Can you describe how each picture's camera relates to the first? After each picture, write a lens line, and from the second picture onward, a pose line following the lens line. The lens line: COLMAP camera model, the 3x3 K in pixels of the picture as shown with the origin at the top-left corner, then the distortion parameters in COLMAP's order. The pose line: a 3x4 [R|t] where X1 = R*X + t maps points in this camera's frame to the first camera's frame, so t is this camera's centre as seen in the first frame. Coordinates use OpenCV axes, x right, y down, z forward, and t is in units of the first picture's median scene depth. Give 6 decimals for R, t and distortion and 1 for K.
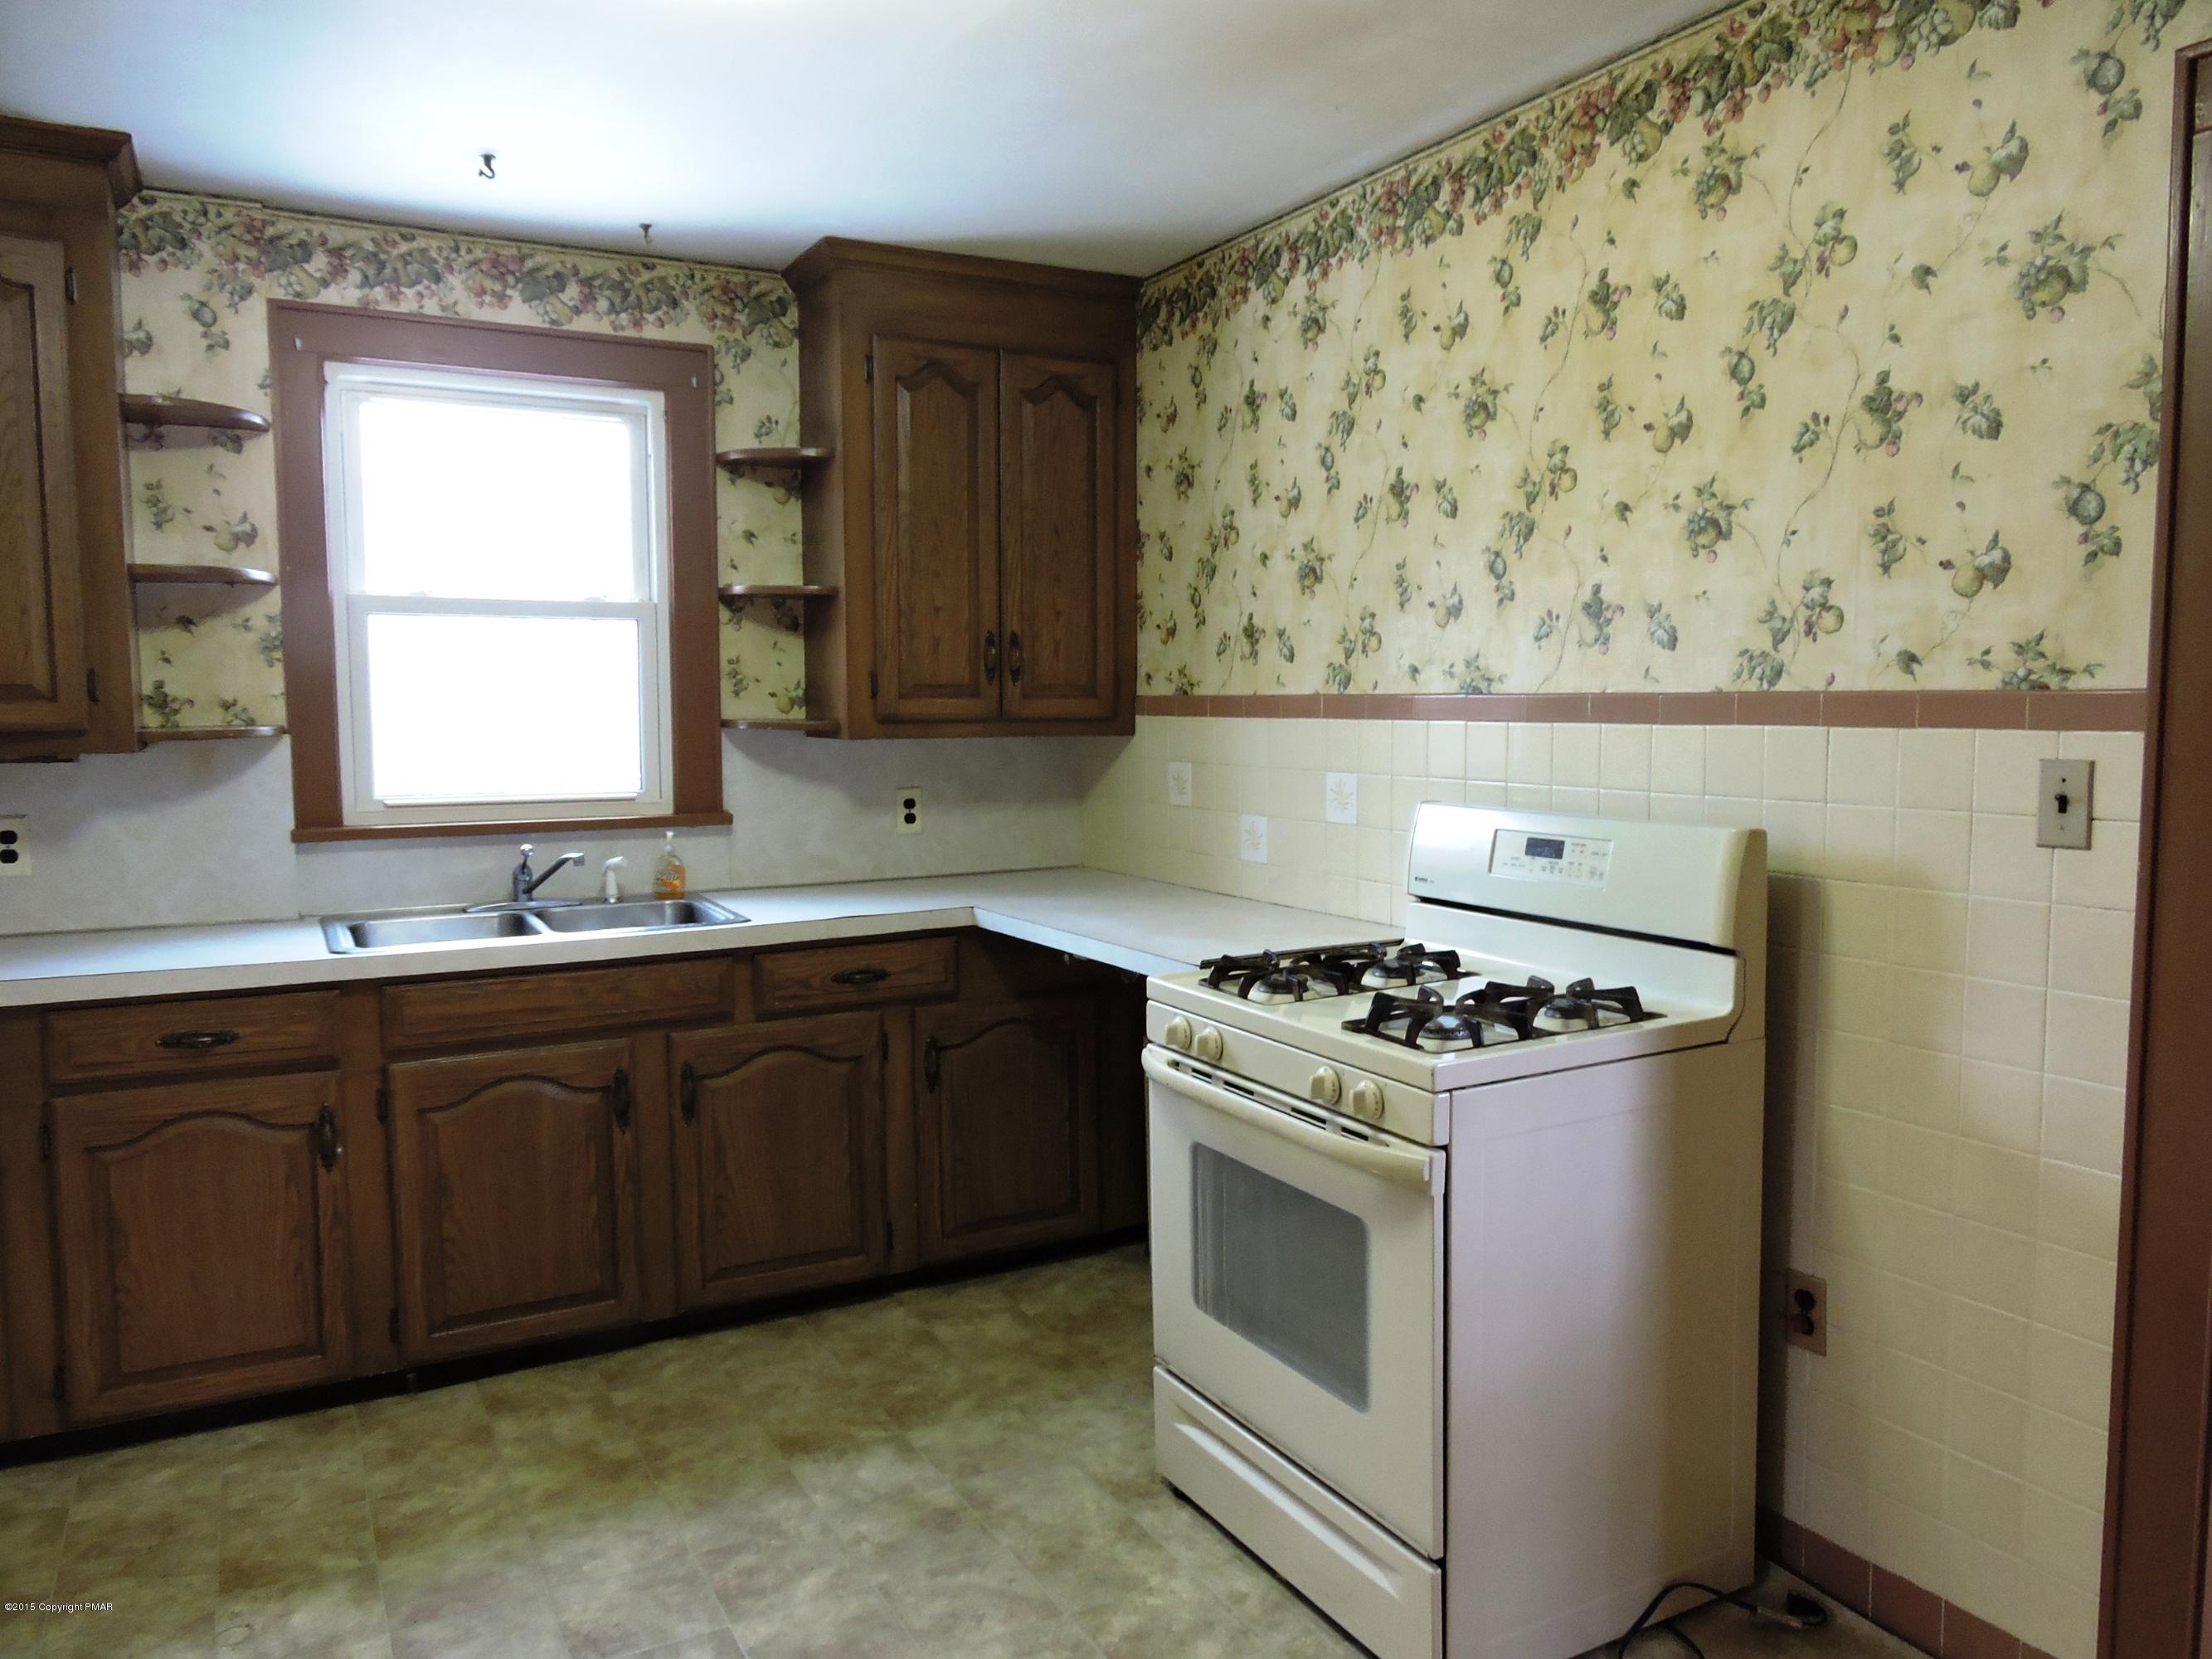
lens RADIAL K [[1581.0, 0, 1107.6], [0, 1581.0, 832.5], [0, 0, 1]] dist [-0.002439, 0.000449]
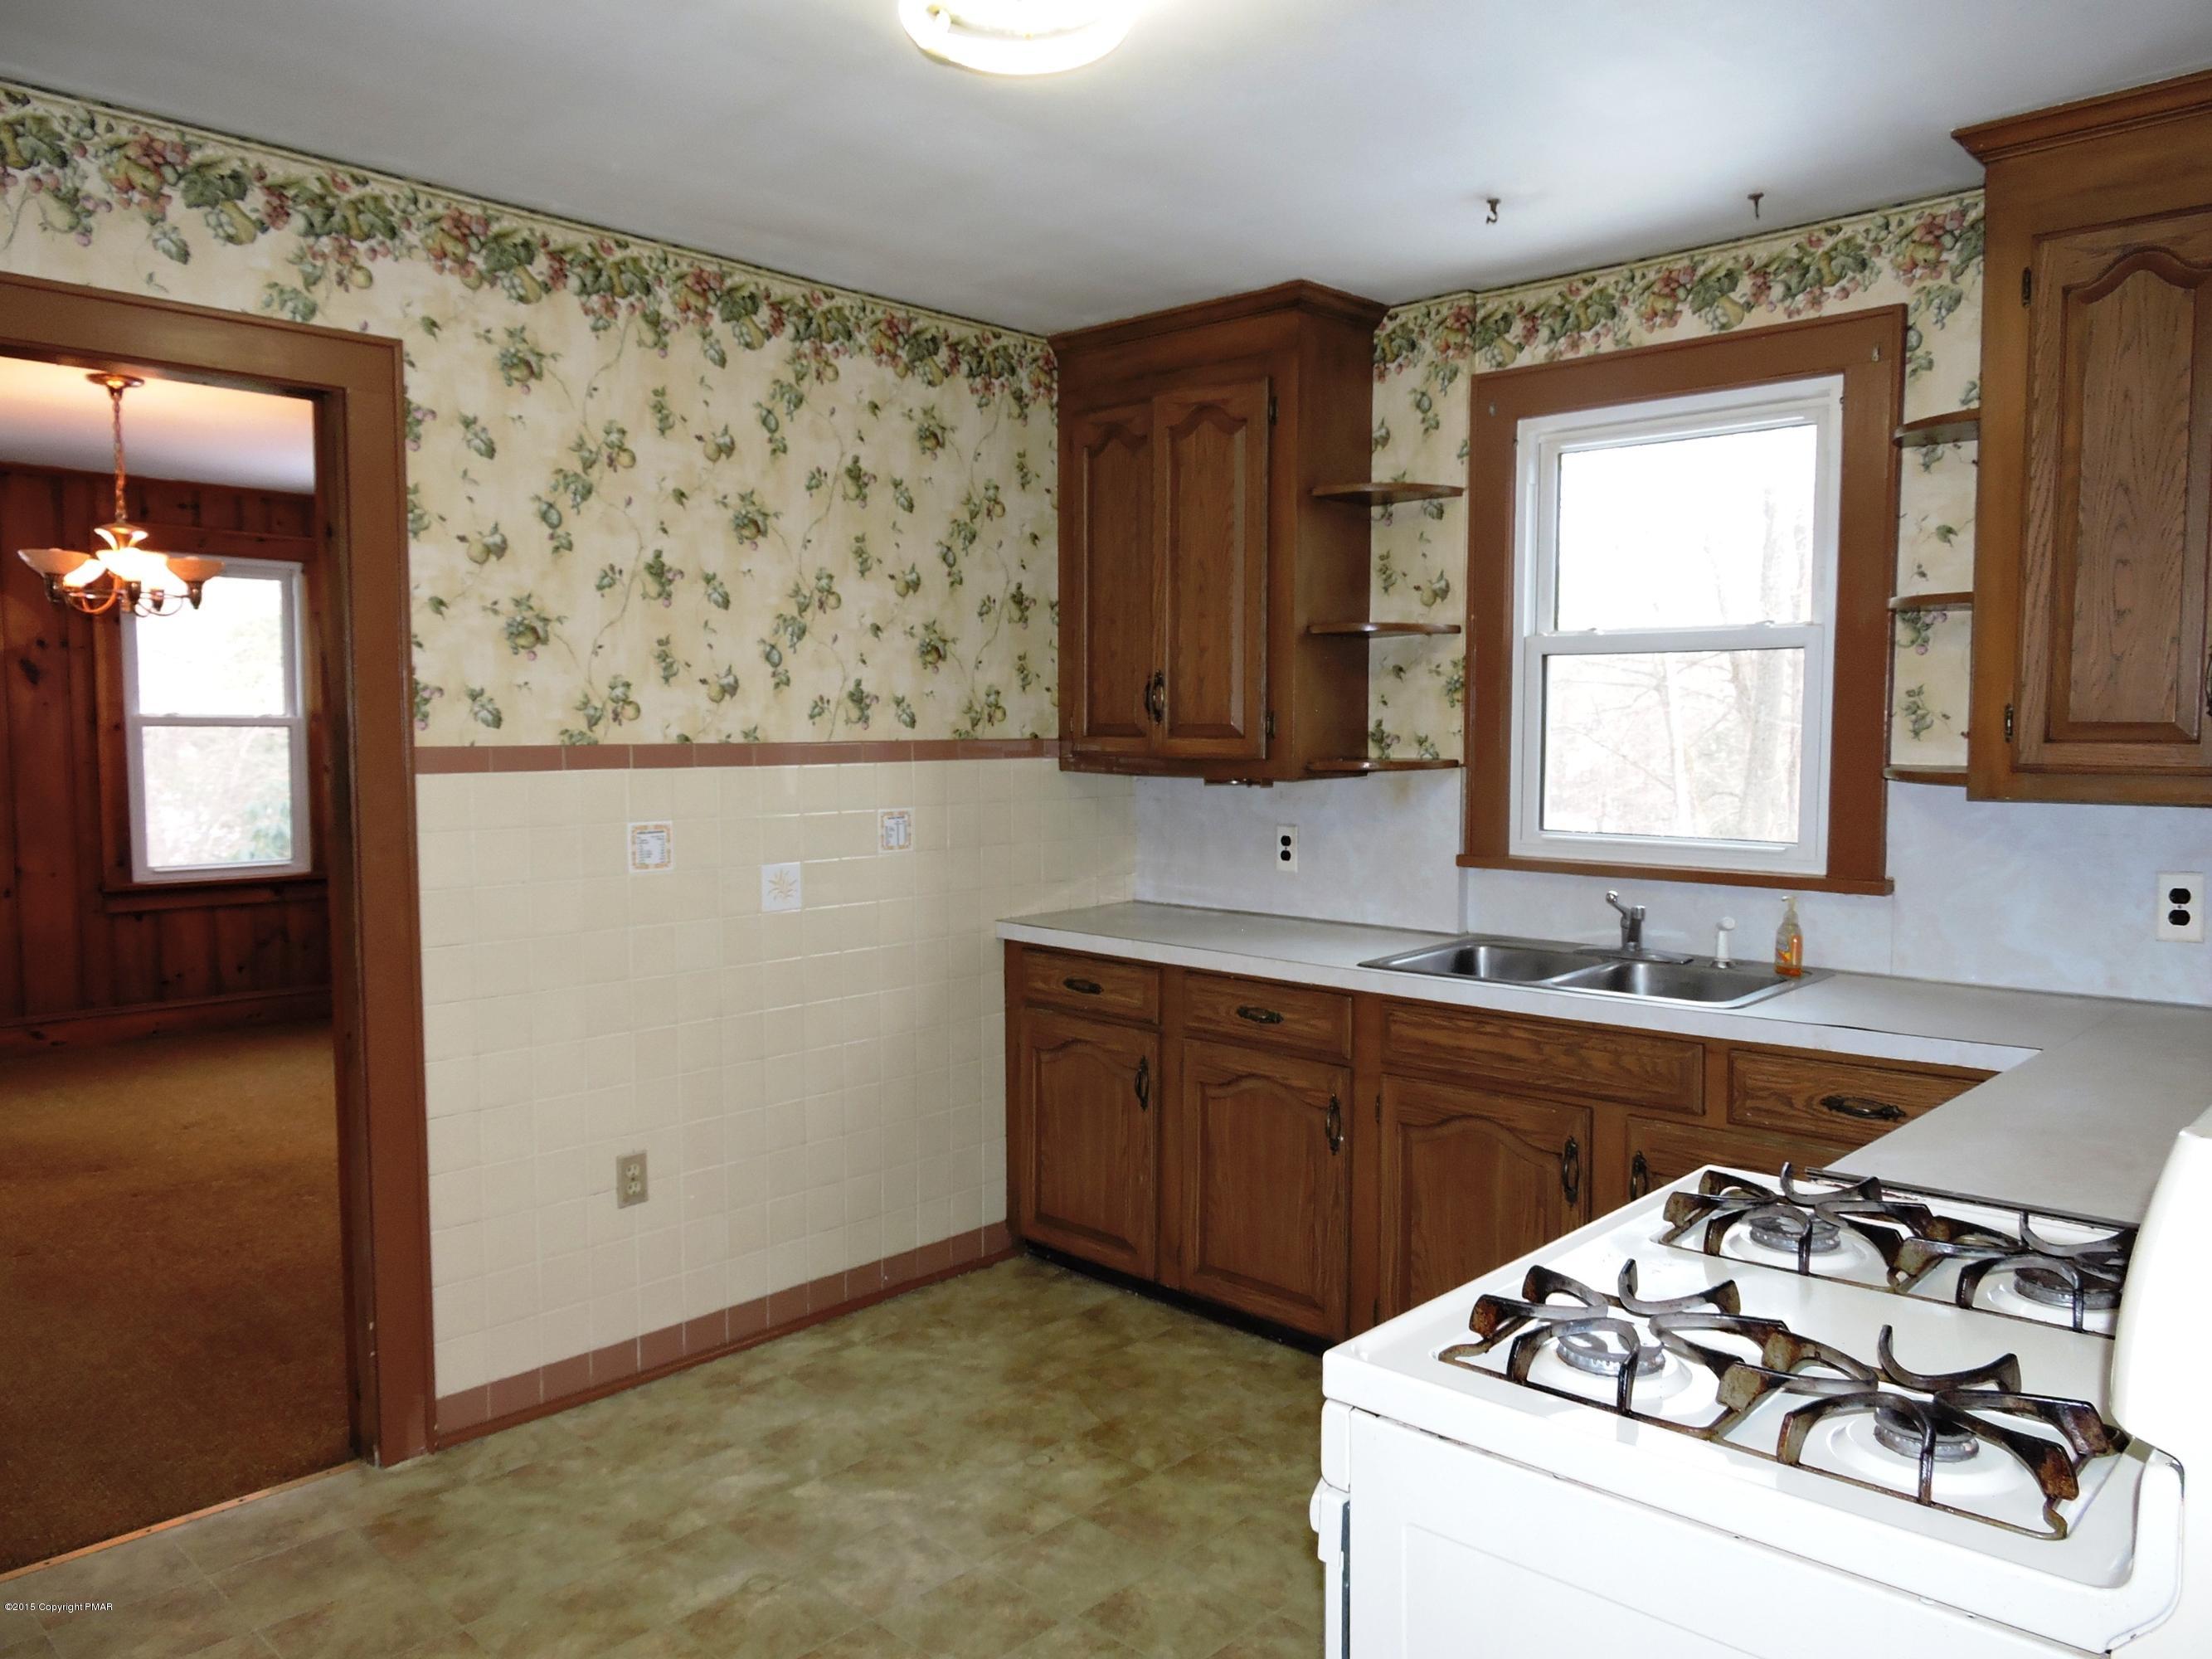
lens RADIAL K [[1581.0, 0, 1106.2], [0, 1581.0, 830.5], [0, 0, 1]] dist [-0.002439, 0.000449]
pose [[0.308812, 0.067948, -0.948693, 0.455785], [-0.080044, 0.995763, 0.045263, -0.048724], [0.947749, 0.061959, 0.312942, 0.421619]]
